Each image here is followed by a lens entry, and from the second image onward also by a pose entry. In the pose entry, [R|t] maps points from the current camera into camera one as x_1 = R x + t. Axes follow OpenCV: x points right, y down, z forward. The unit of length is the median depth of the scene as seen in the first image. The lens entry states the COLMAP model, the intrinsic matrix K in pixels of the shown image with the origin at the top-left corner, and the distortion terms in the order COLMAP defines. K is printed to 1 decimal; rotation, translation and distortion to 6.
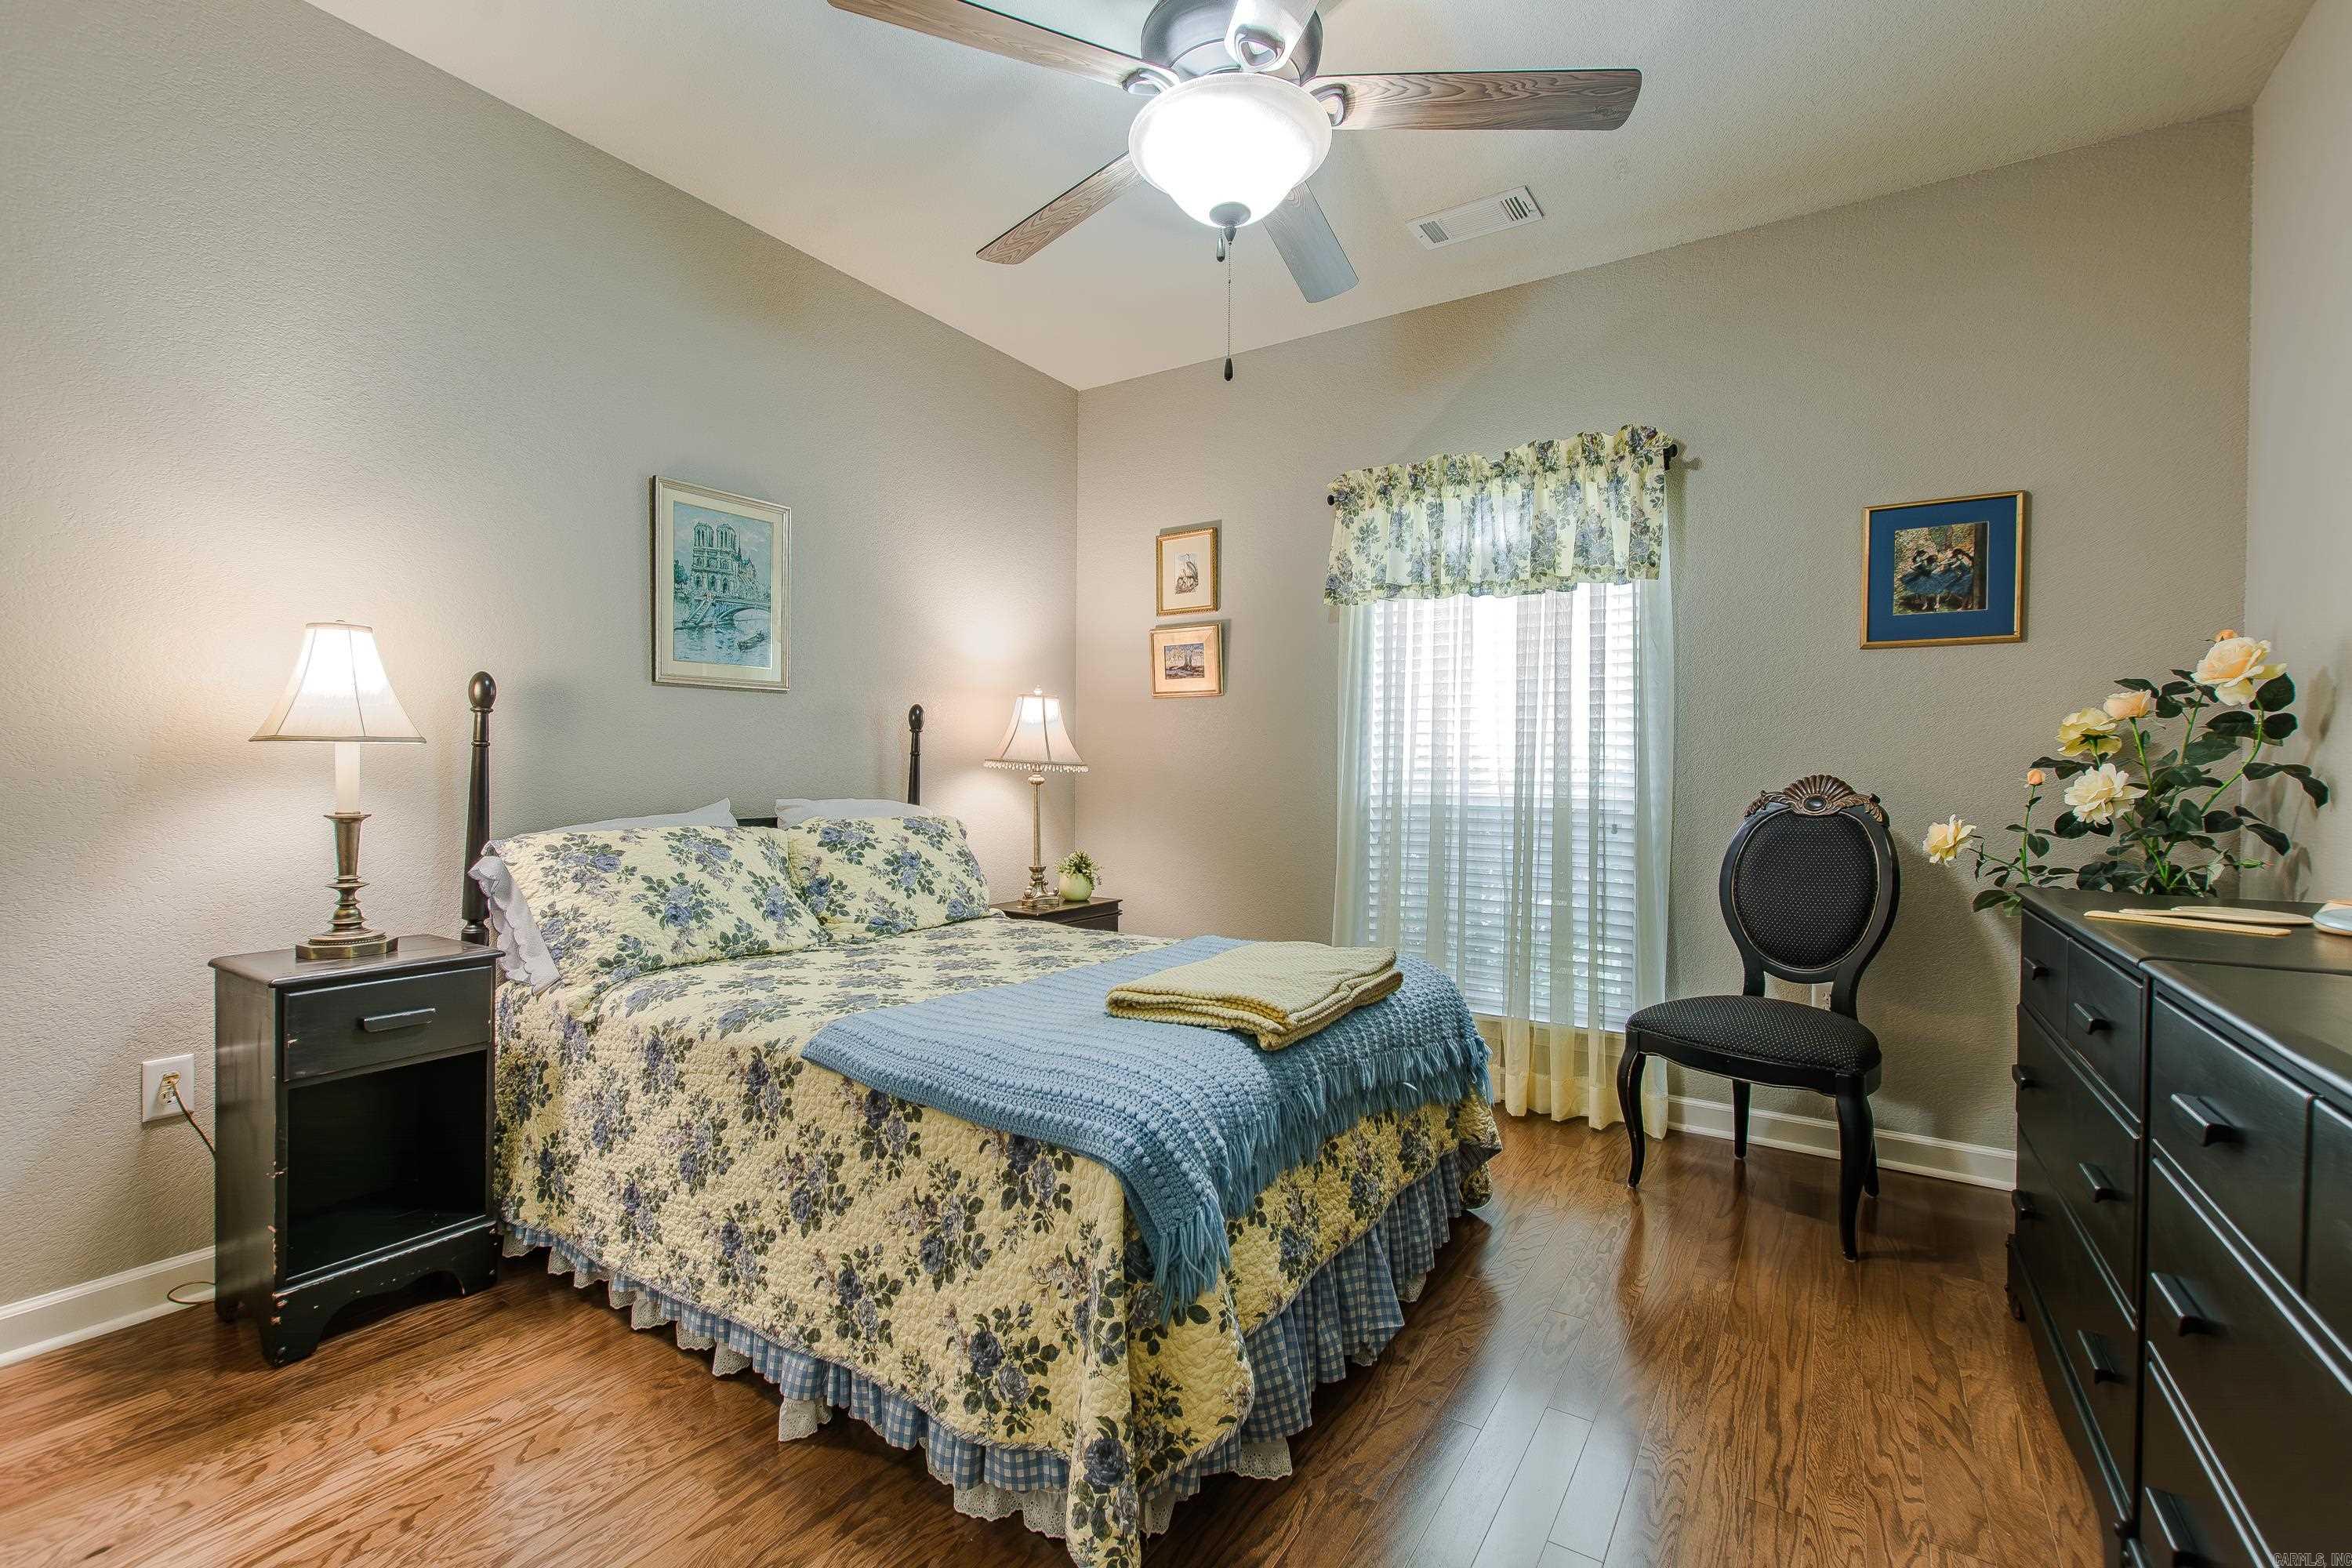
lens RADIAL K [[1031.9, 0, 1176.4], [0, 1031.9, 781.8], [0, 0, 1]] dist [0.009058, -0.003356]
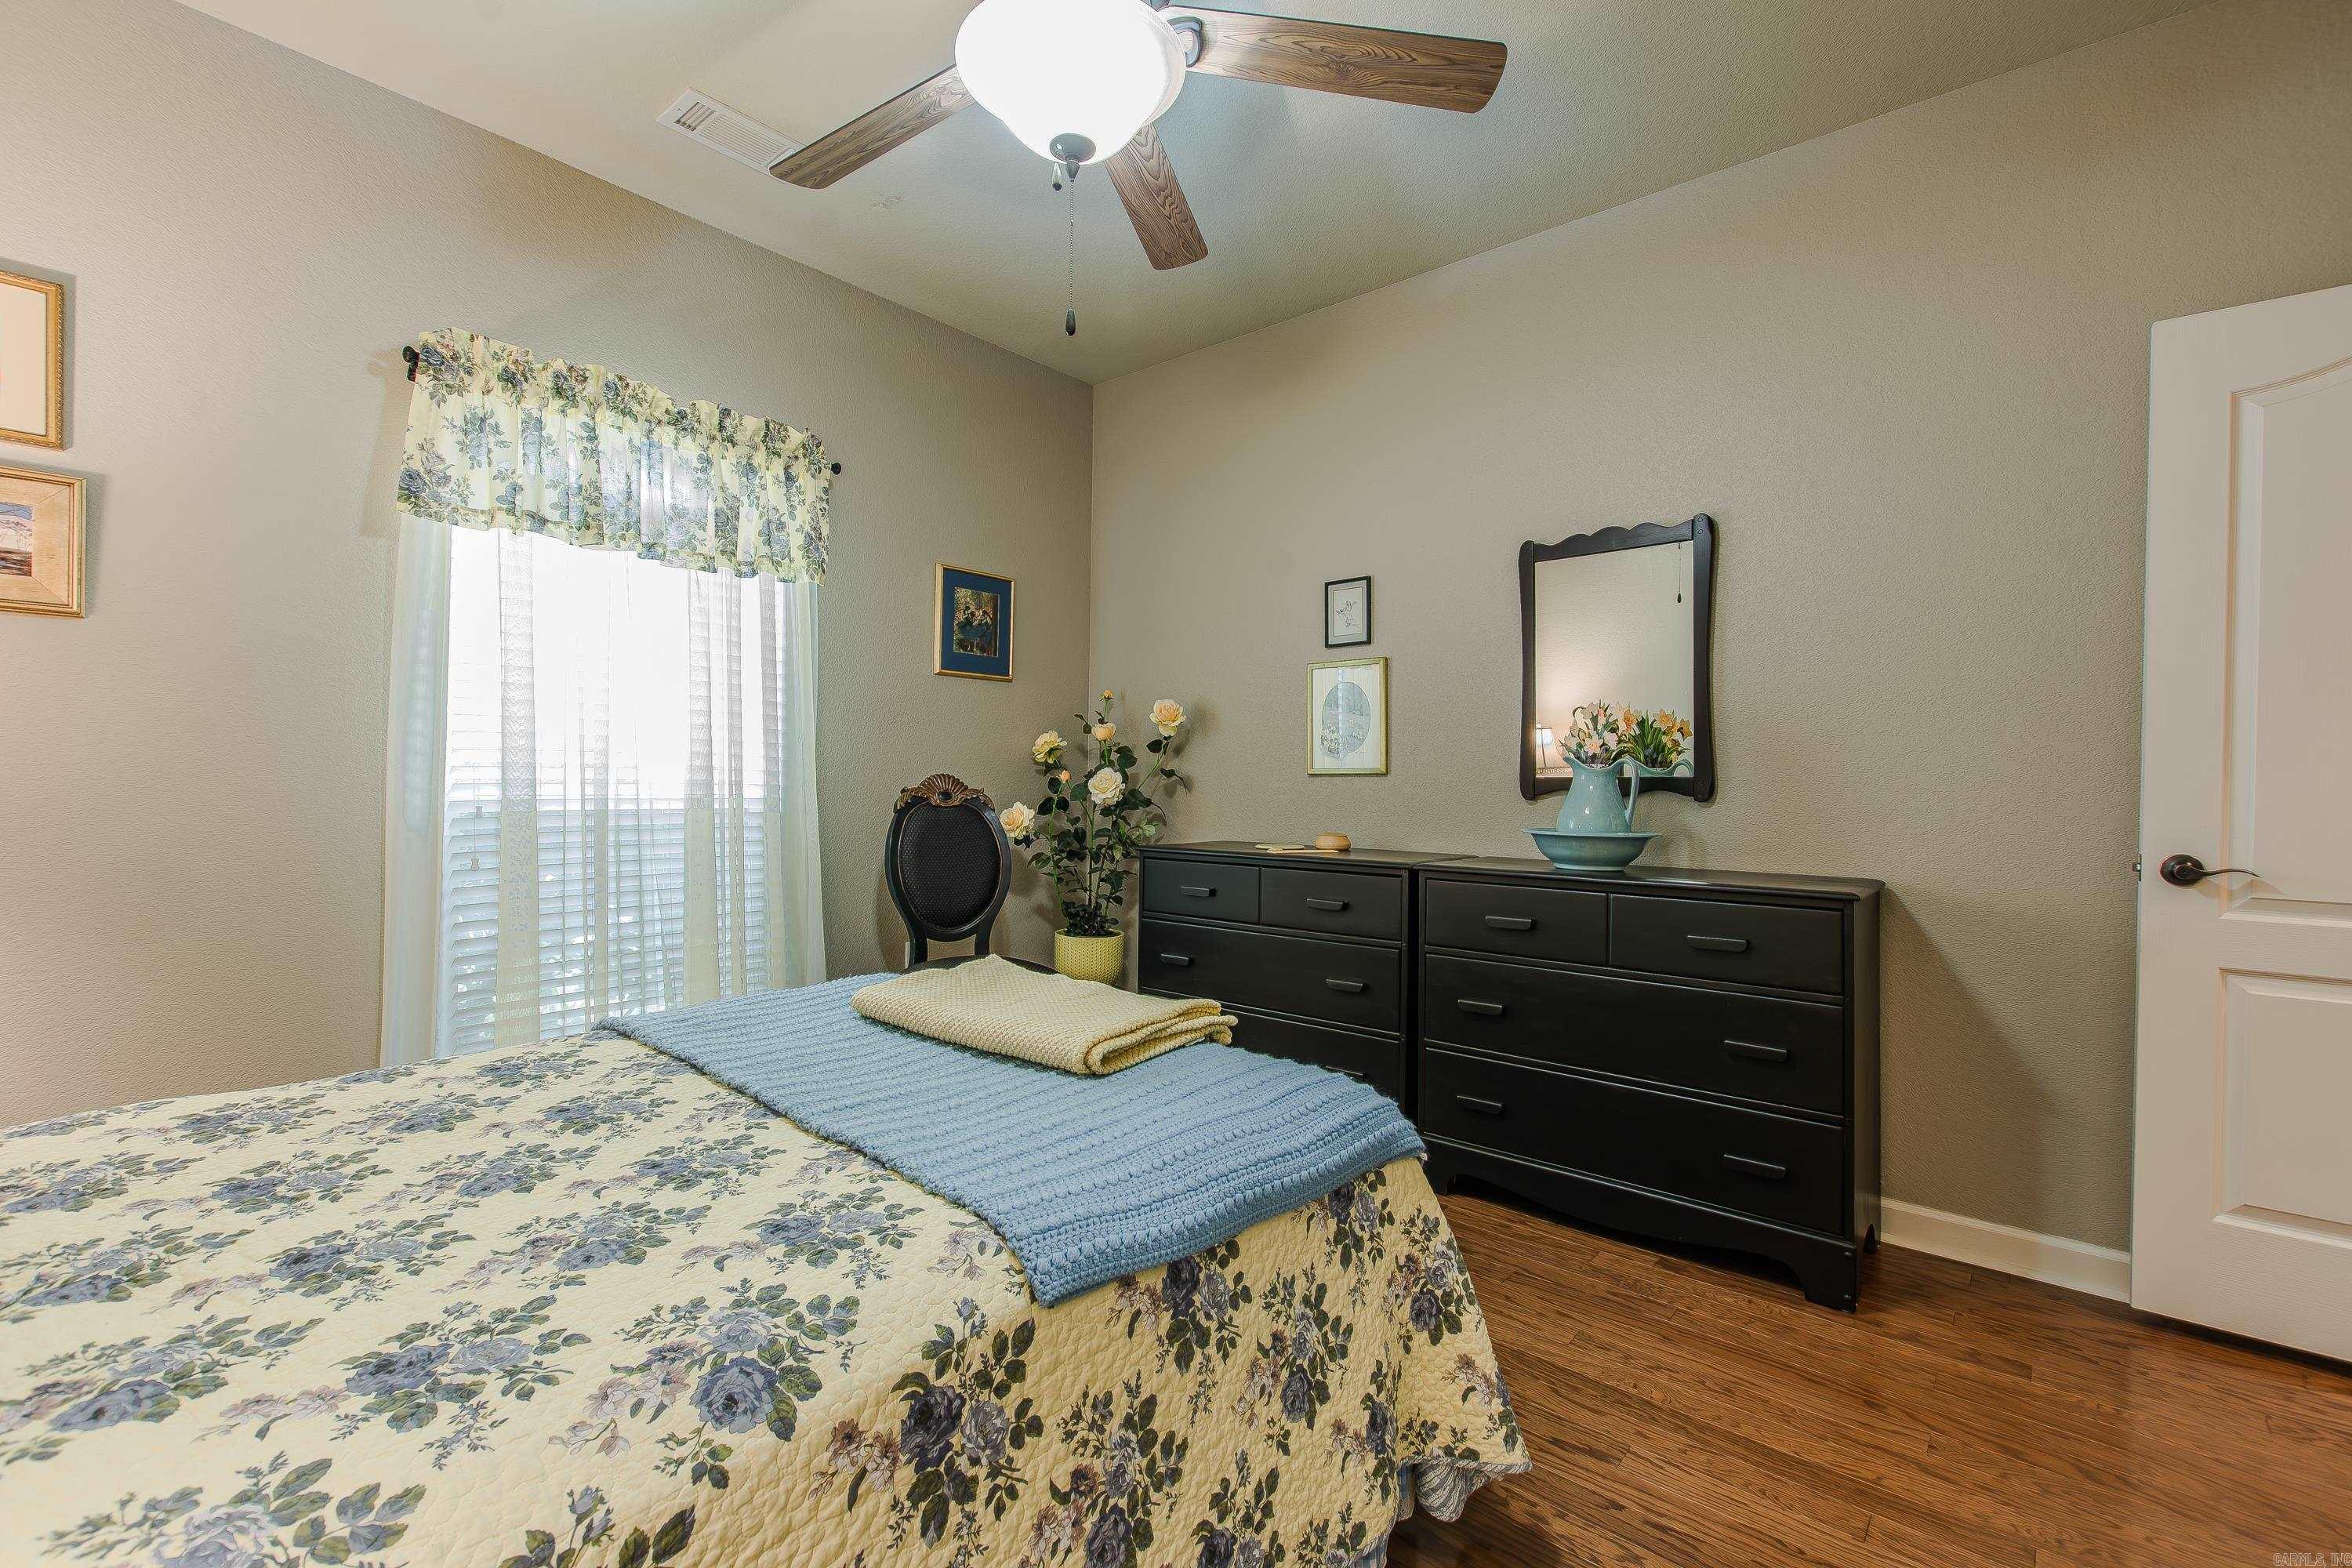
lens RADIAL K [[1031.9, 0, 1176.9], [0, 1031.9, 785.0], [0, 0, 1]] dist [0.009058, -0.003356]
pose [[0.130593, -0.013710, 0.991341, -0.565796], [-0.000035, 0.999904, 0.013833, -0.009755], [-0.991436, -0.001842, 0.130580, 0.547300]]
